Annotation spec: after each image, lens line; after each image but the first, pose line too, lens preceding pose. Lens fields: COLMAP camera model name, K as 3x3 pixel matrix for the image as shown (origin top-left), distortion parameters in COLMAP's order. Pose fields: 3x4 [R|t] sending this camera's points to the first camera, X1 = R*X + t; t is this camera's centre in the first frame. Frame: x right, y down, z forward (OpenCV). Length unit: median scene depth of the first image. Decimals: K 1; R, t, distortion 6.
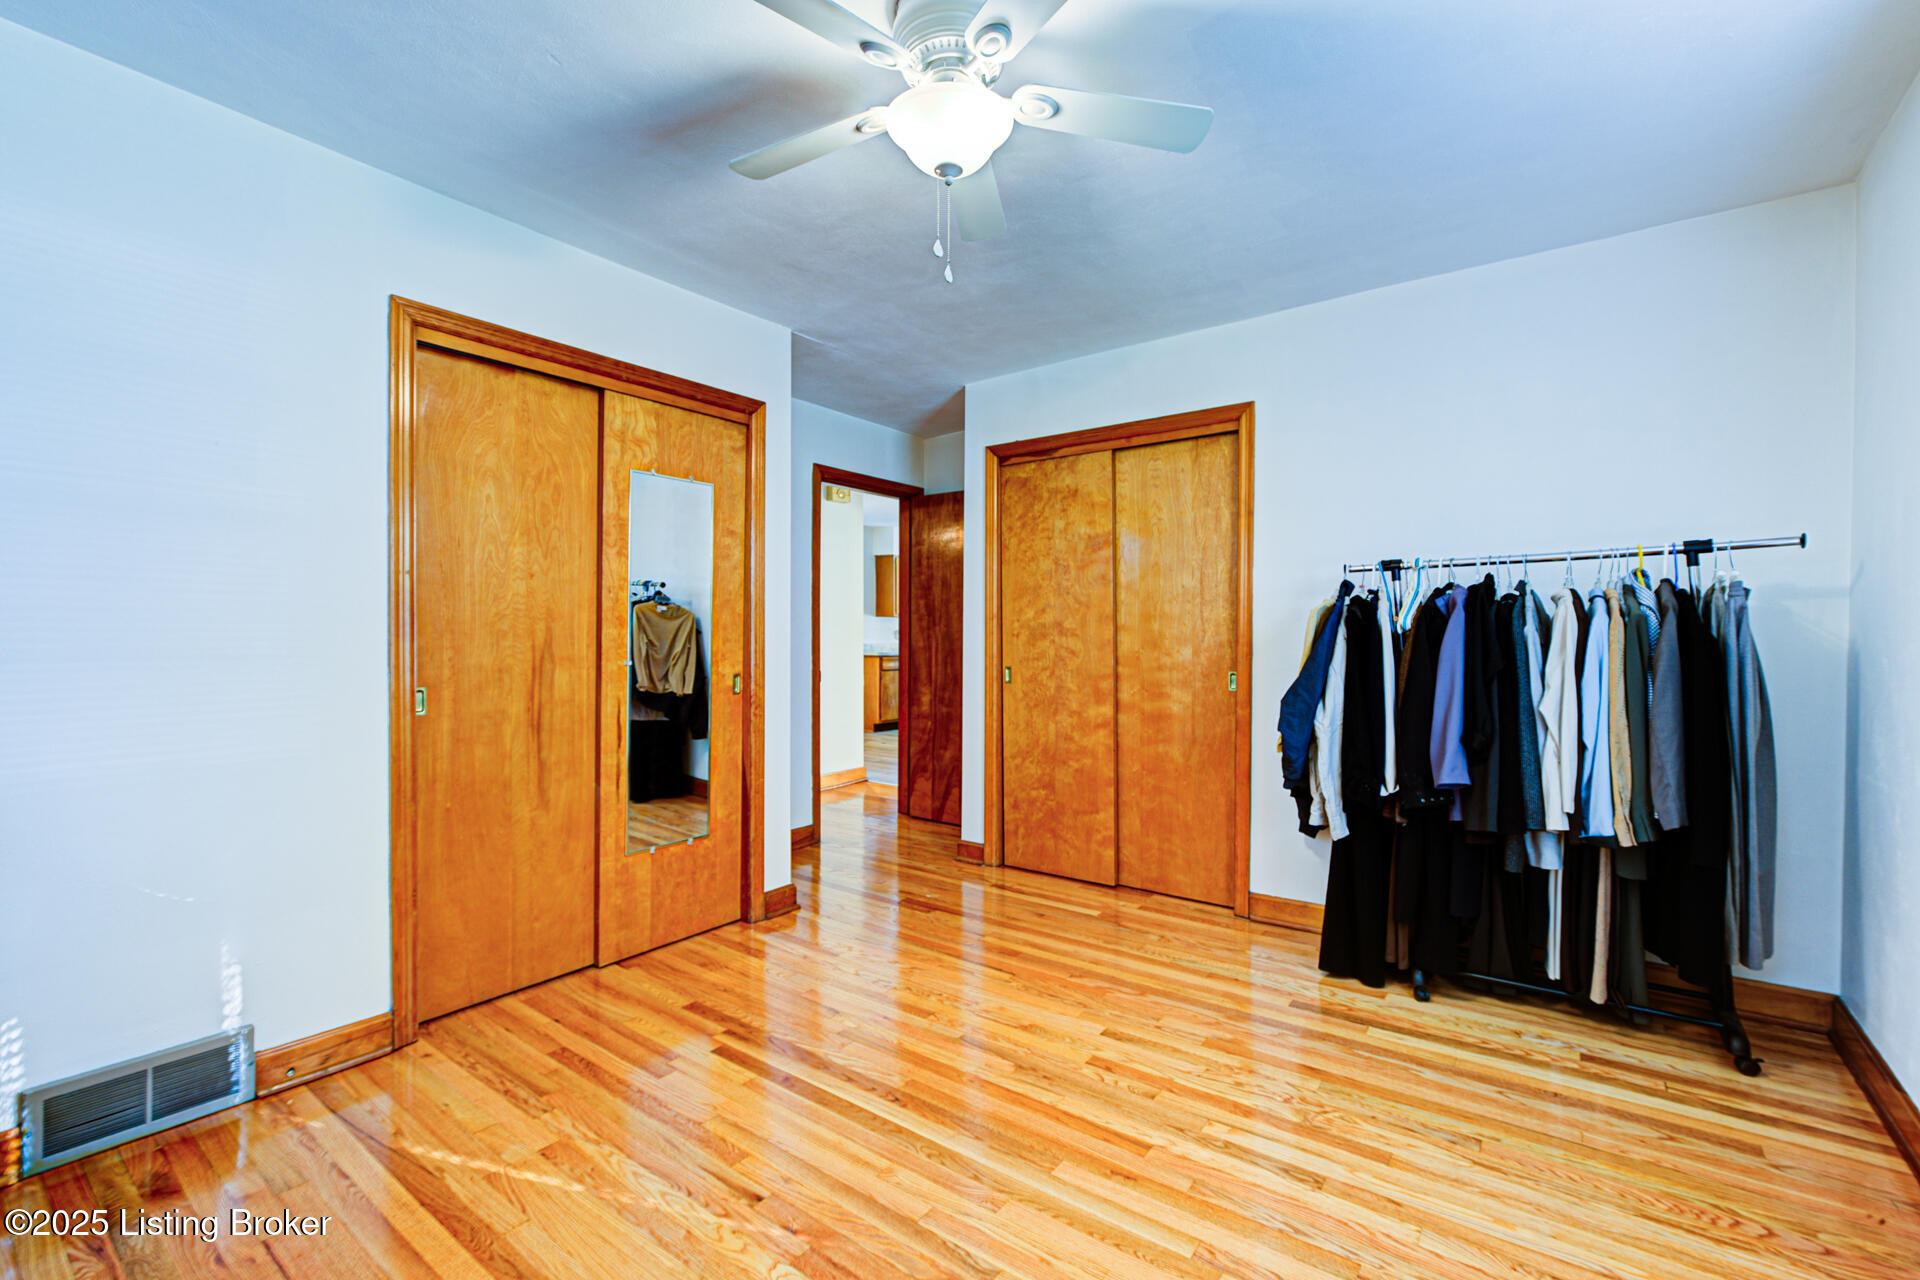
lens RADIAL K [[840.3, 0, 955.9], [0, 840.3, 638.9], [0, 0, 1]] dist [0.000290, 0.000331]
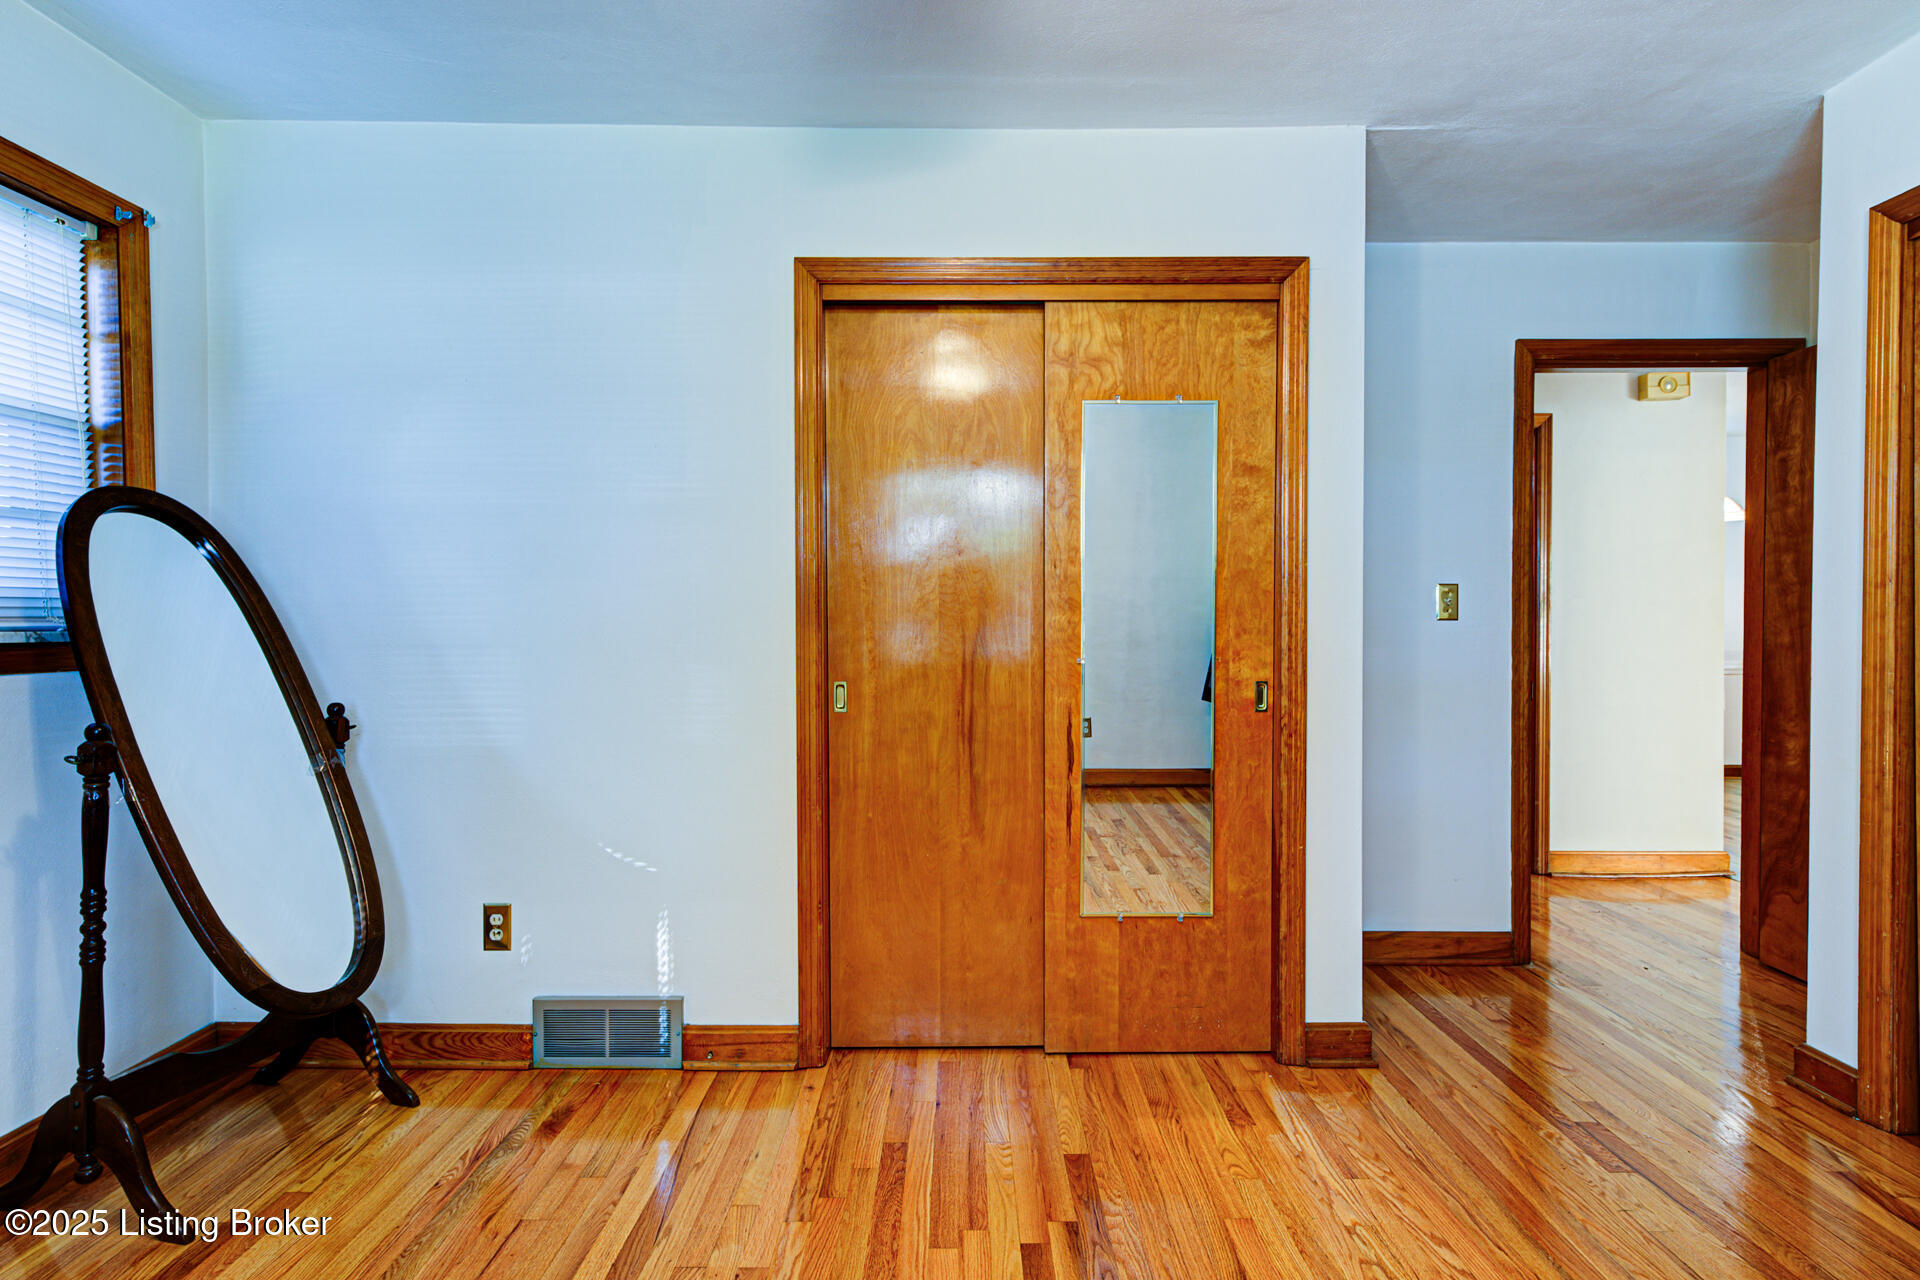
lens RADIAL K [[953.9, 0, 960.0], [0, 953.9, 640.0], [0, 0, 1]] dist [0.008960, 0.000760]
pose [[0.597165, 0.008208, -0.802077, 0.236978], [-0.000603, 0.999952, 0.009784, 0.001938], [0.802118, -0.005359, 0.597141, 0.420543]]
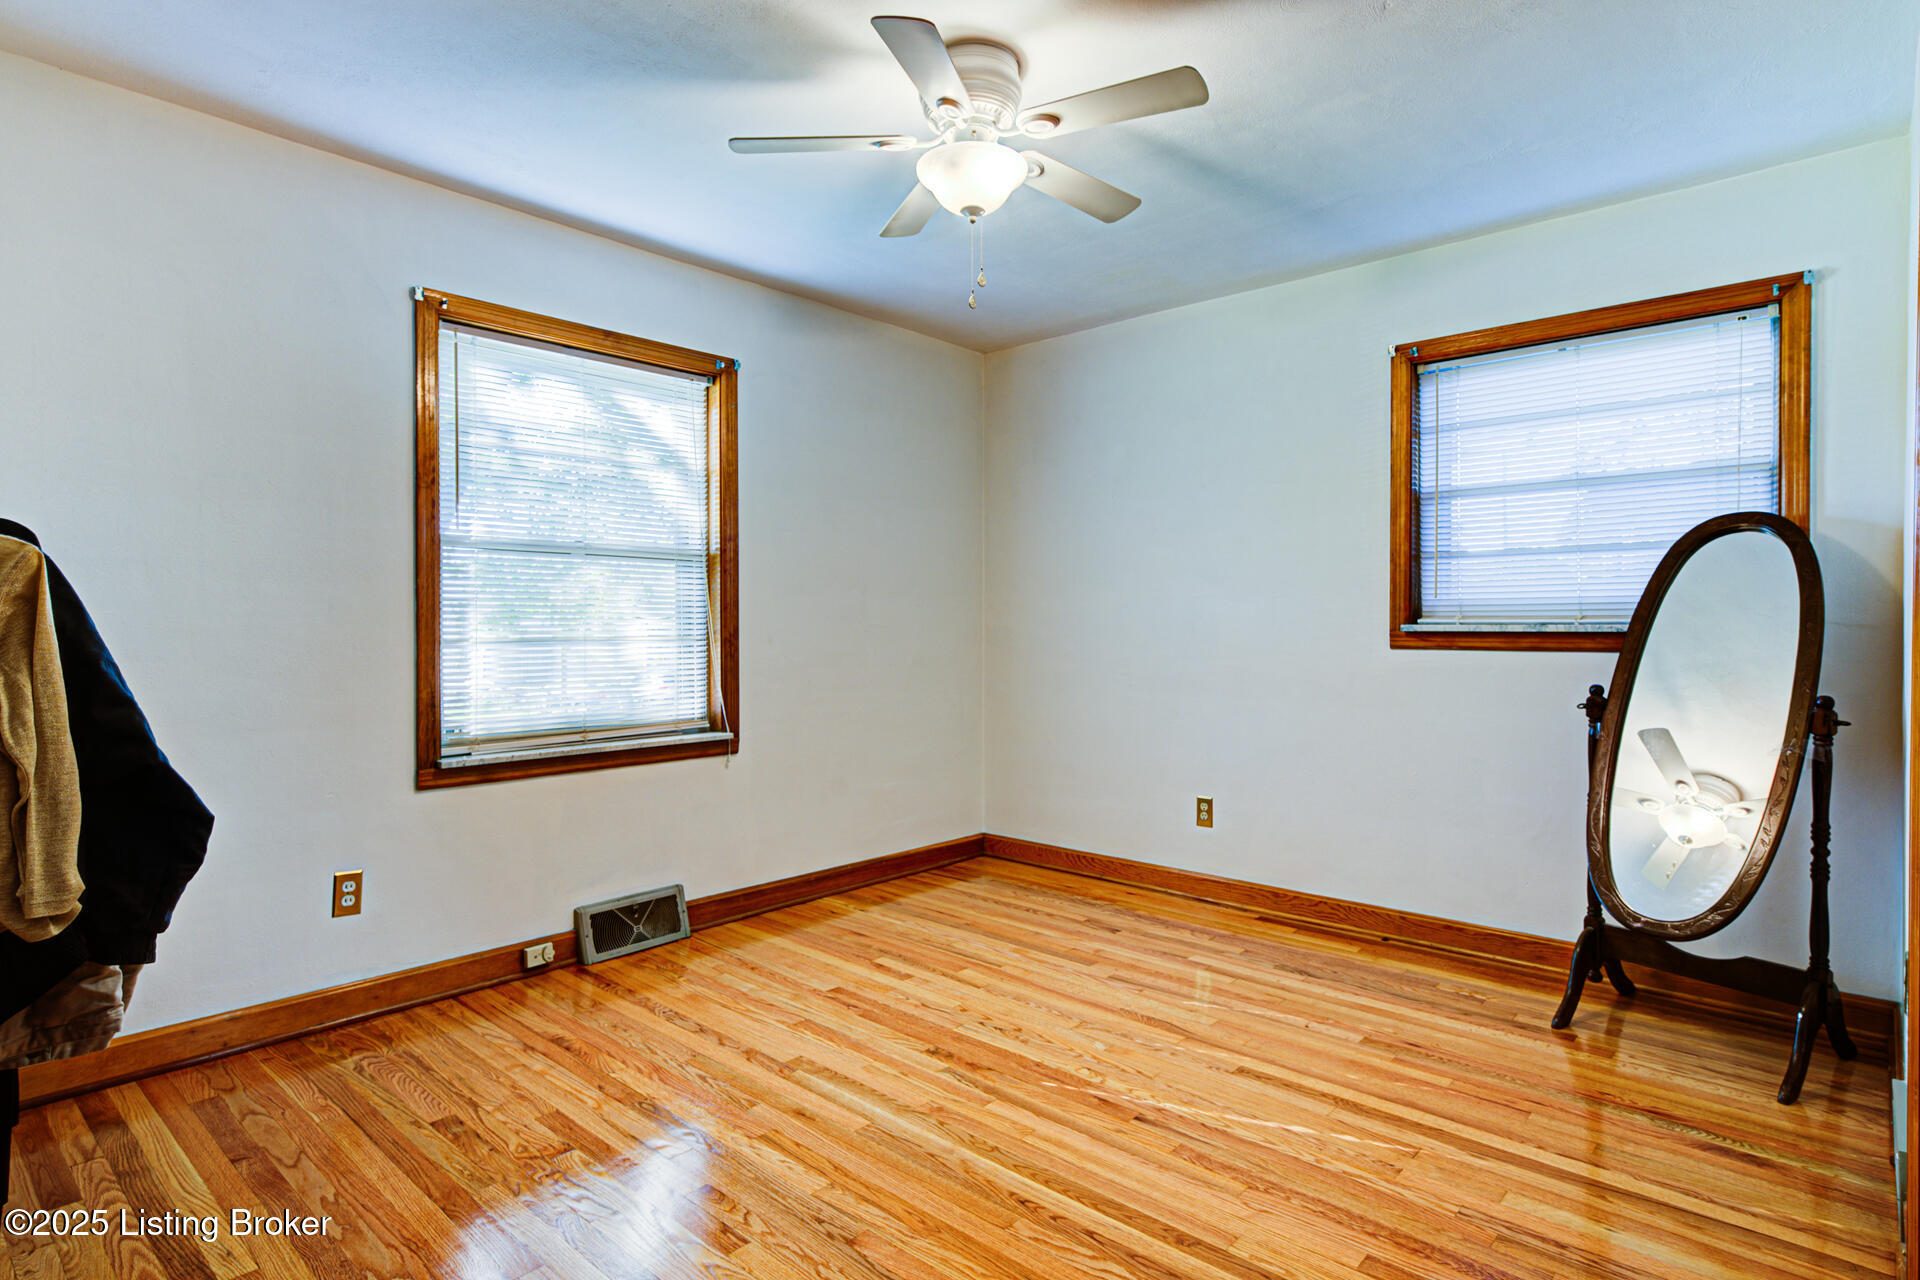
lens RADIAL K [[1003.1, 0, 958.3], [0, 1003.1, 639.1], [0, 0, 1]] dist [0.020511, -0.000015]
pose [[-0.996403, -0.004149, 0.084644, -0.065210], [-0.002603, 0.999828, 0.018369, 0.000354], [-0.084706, 0.018083, -0.996242, 1.438353]]
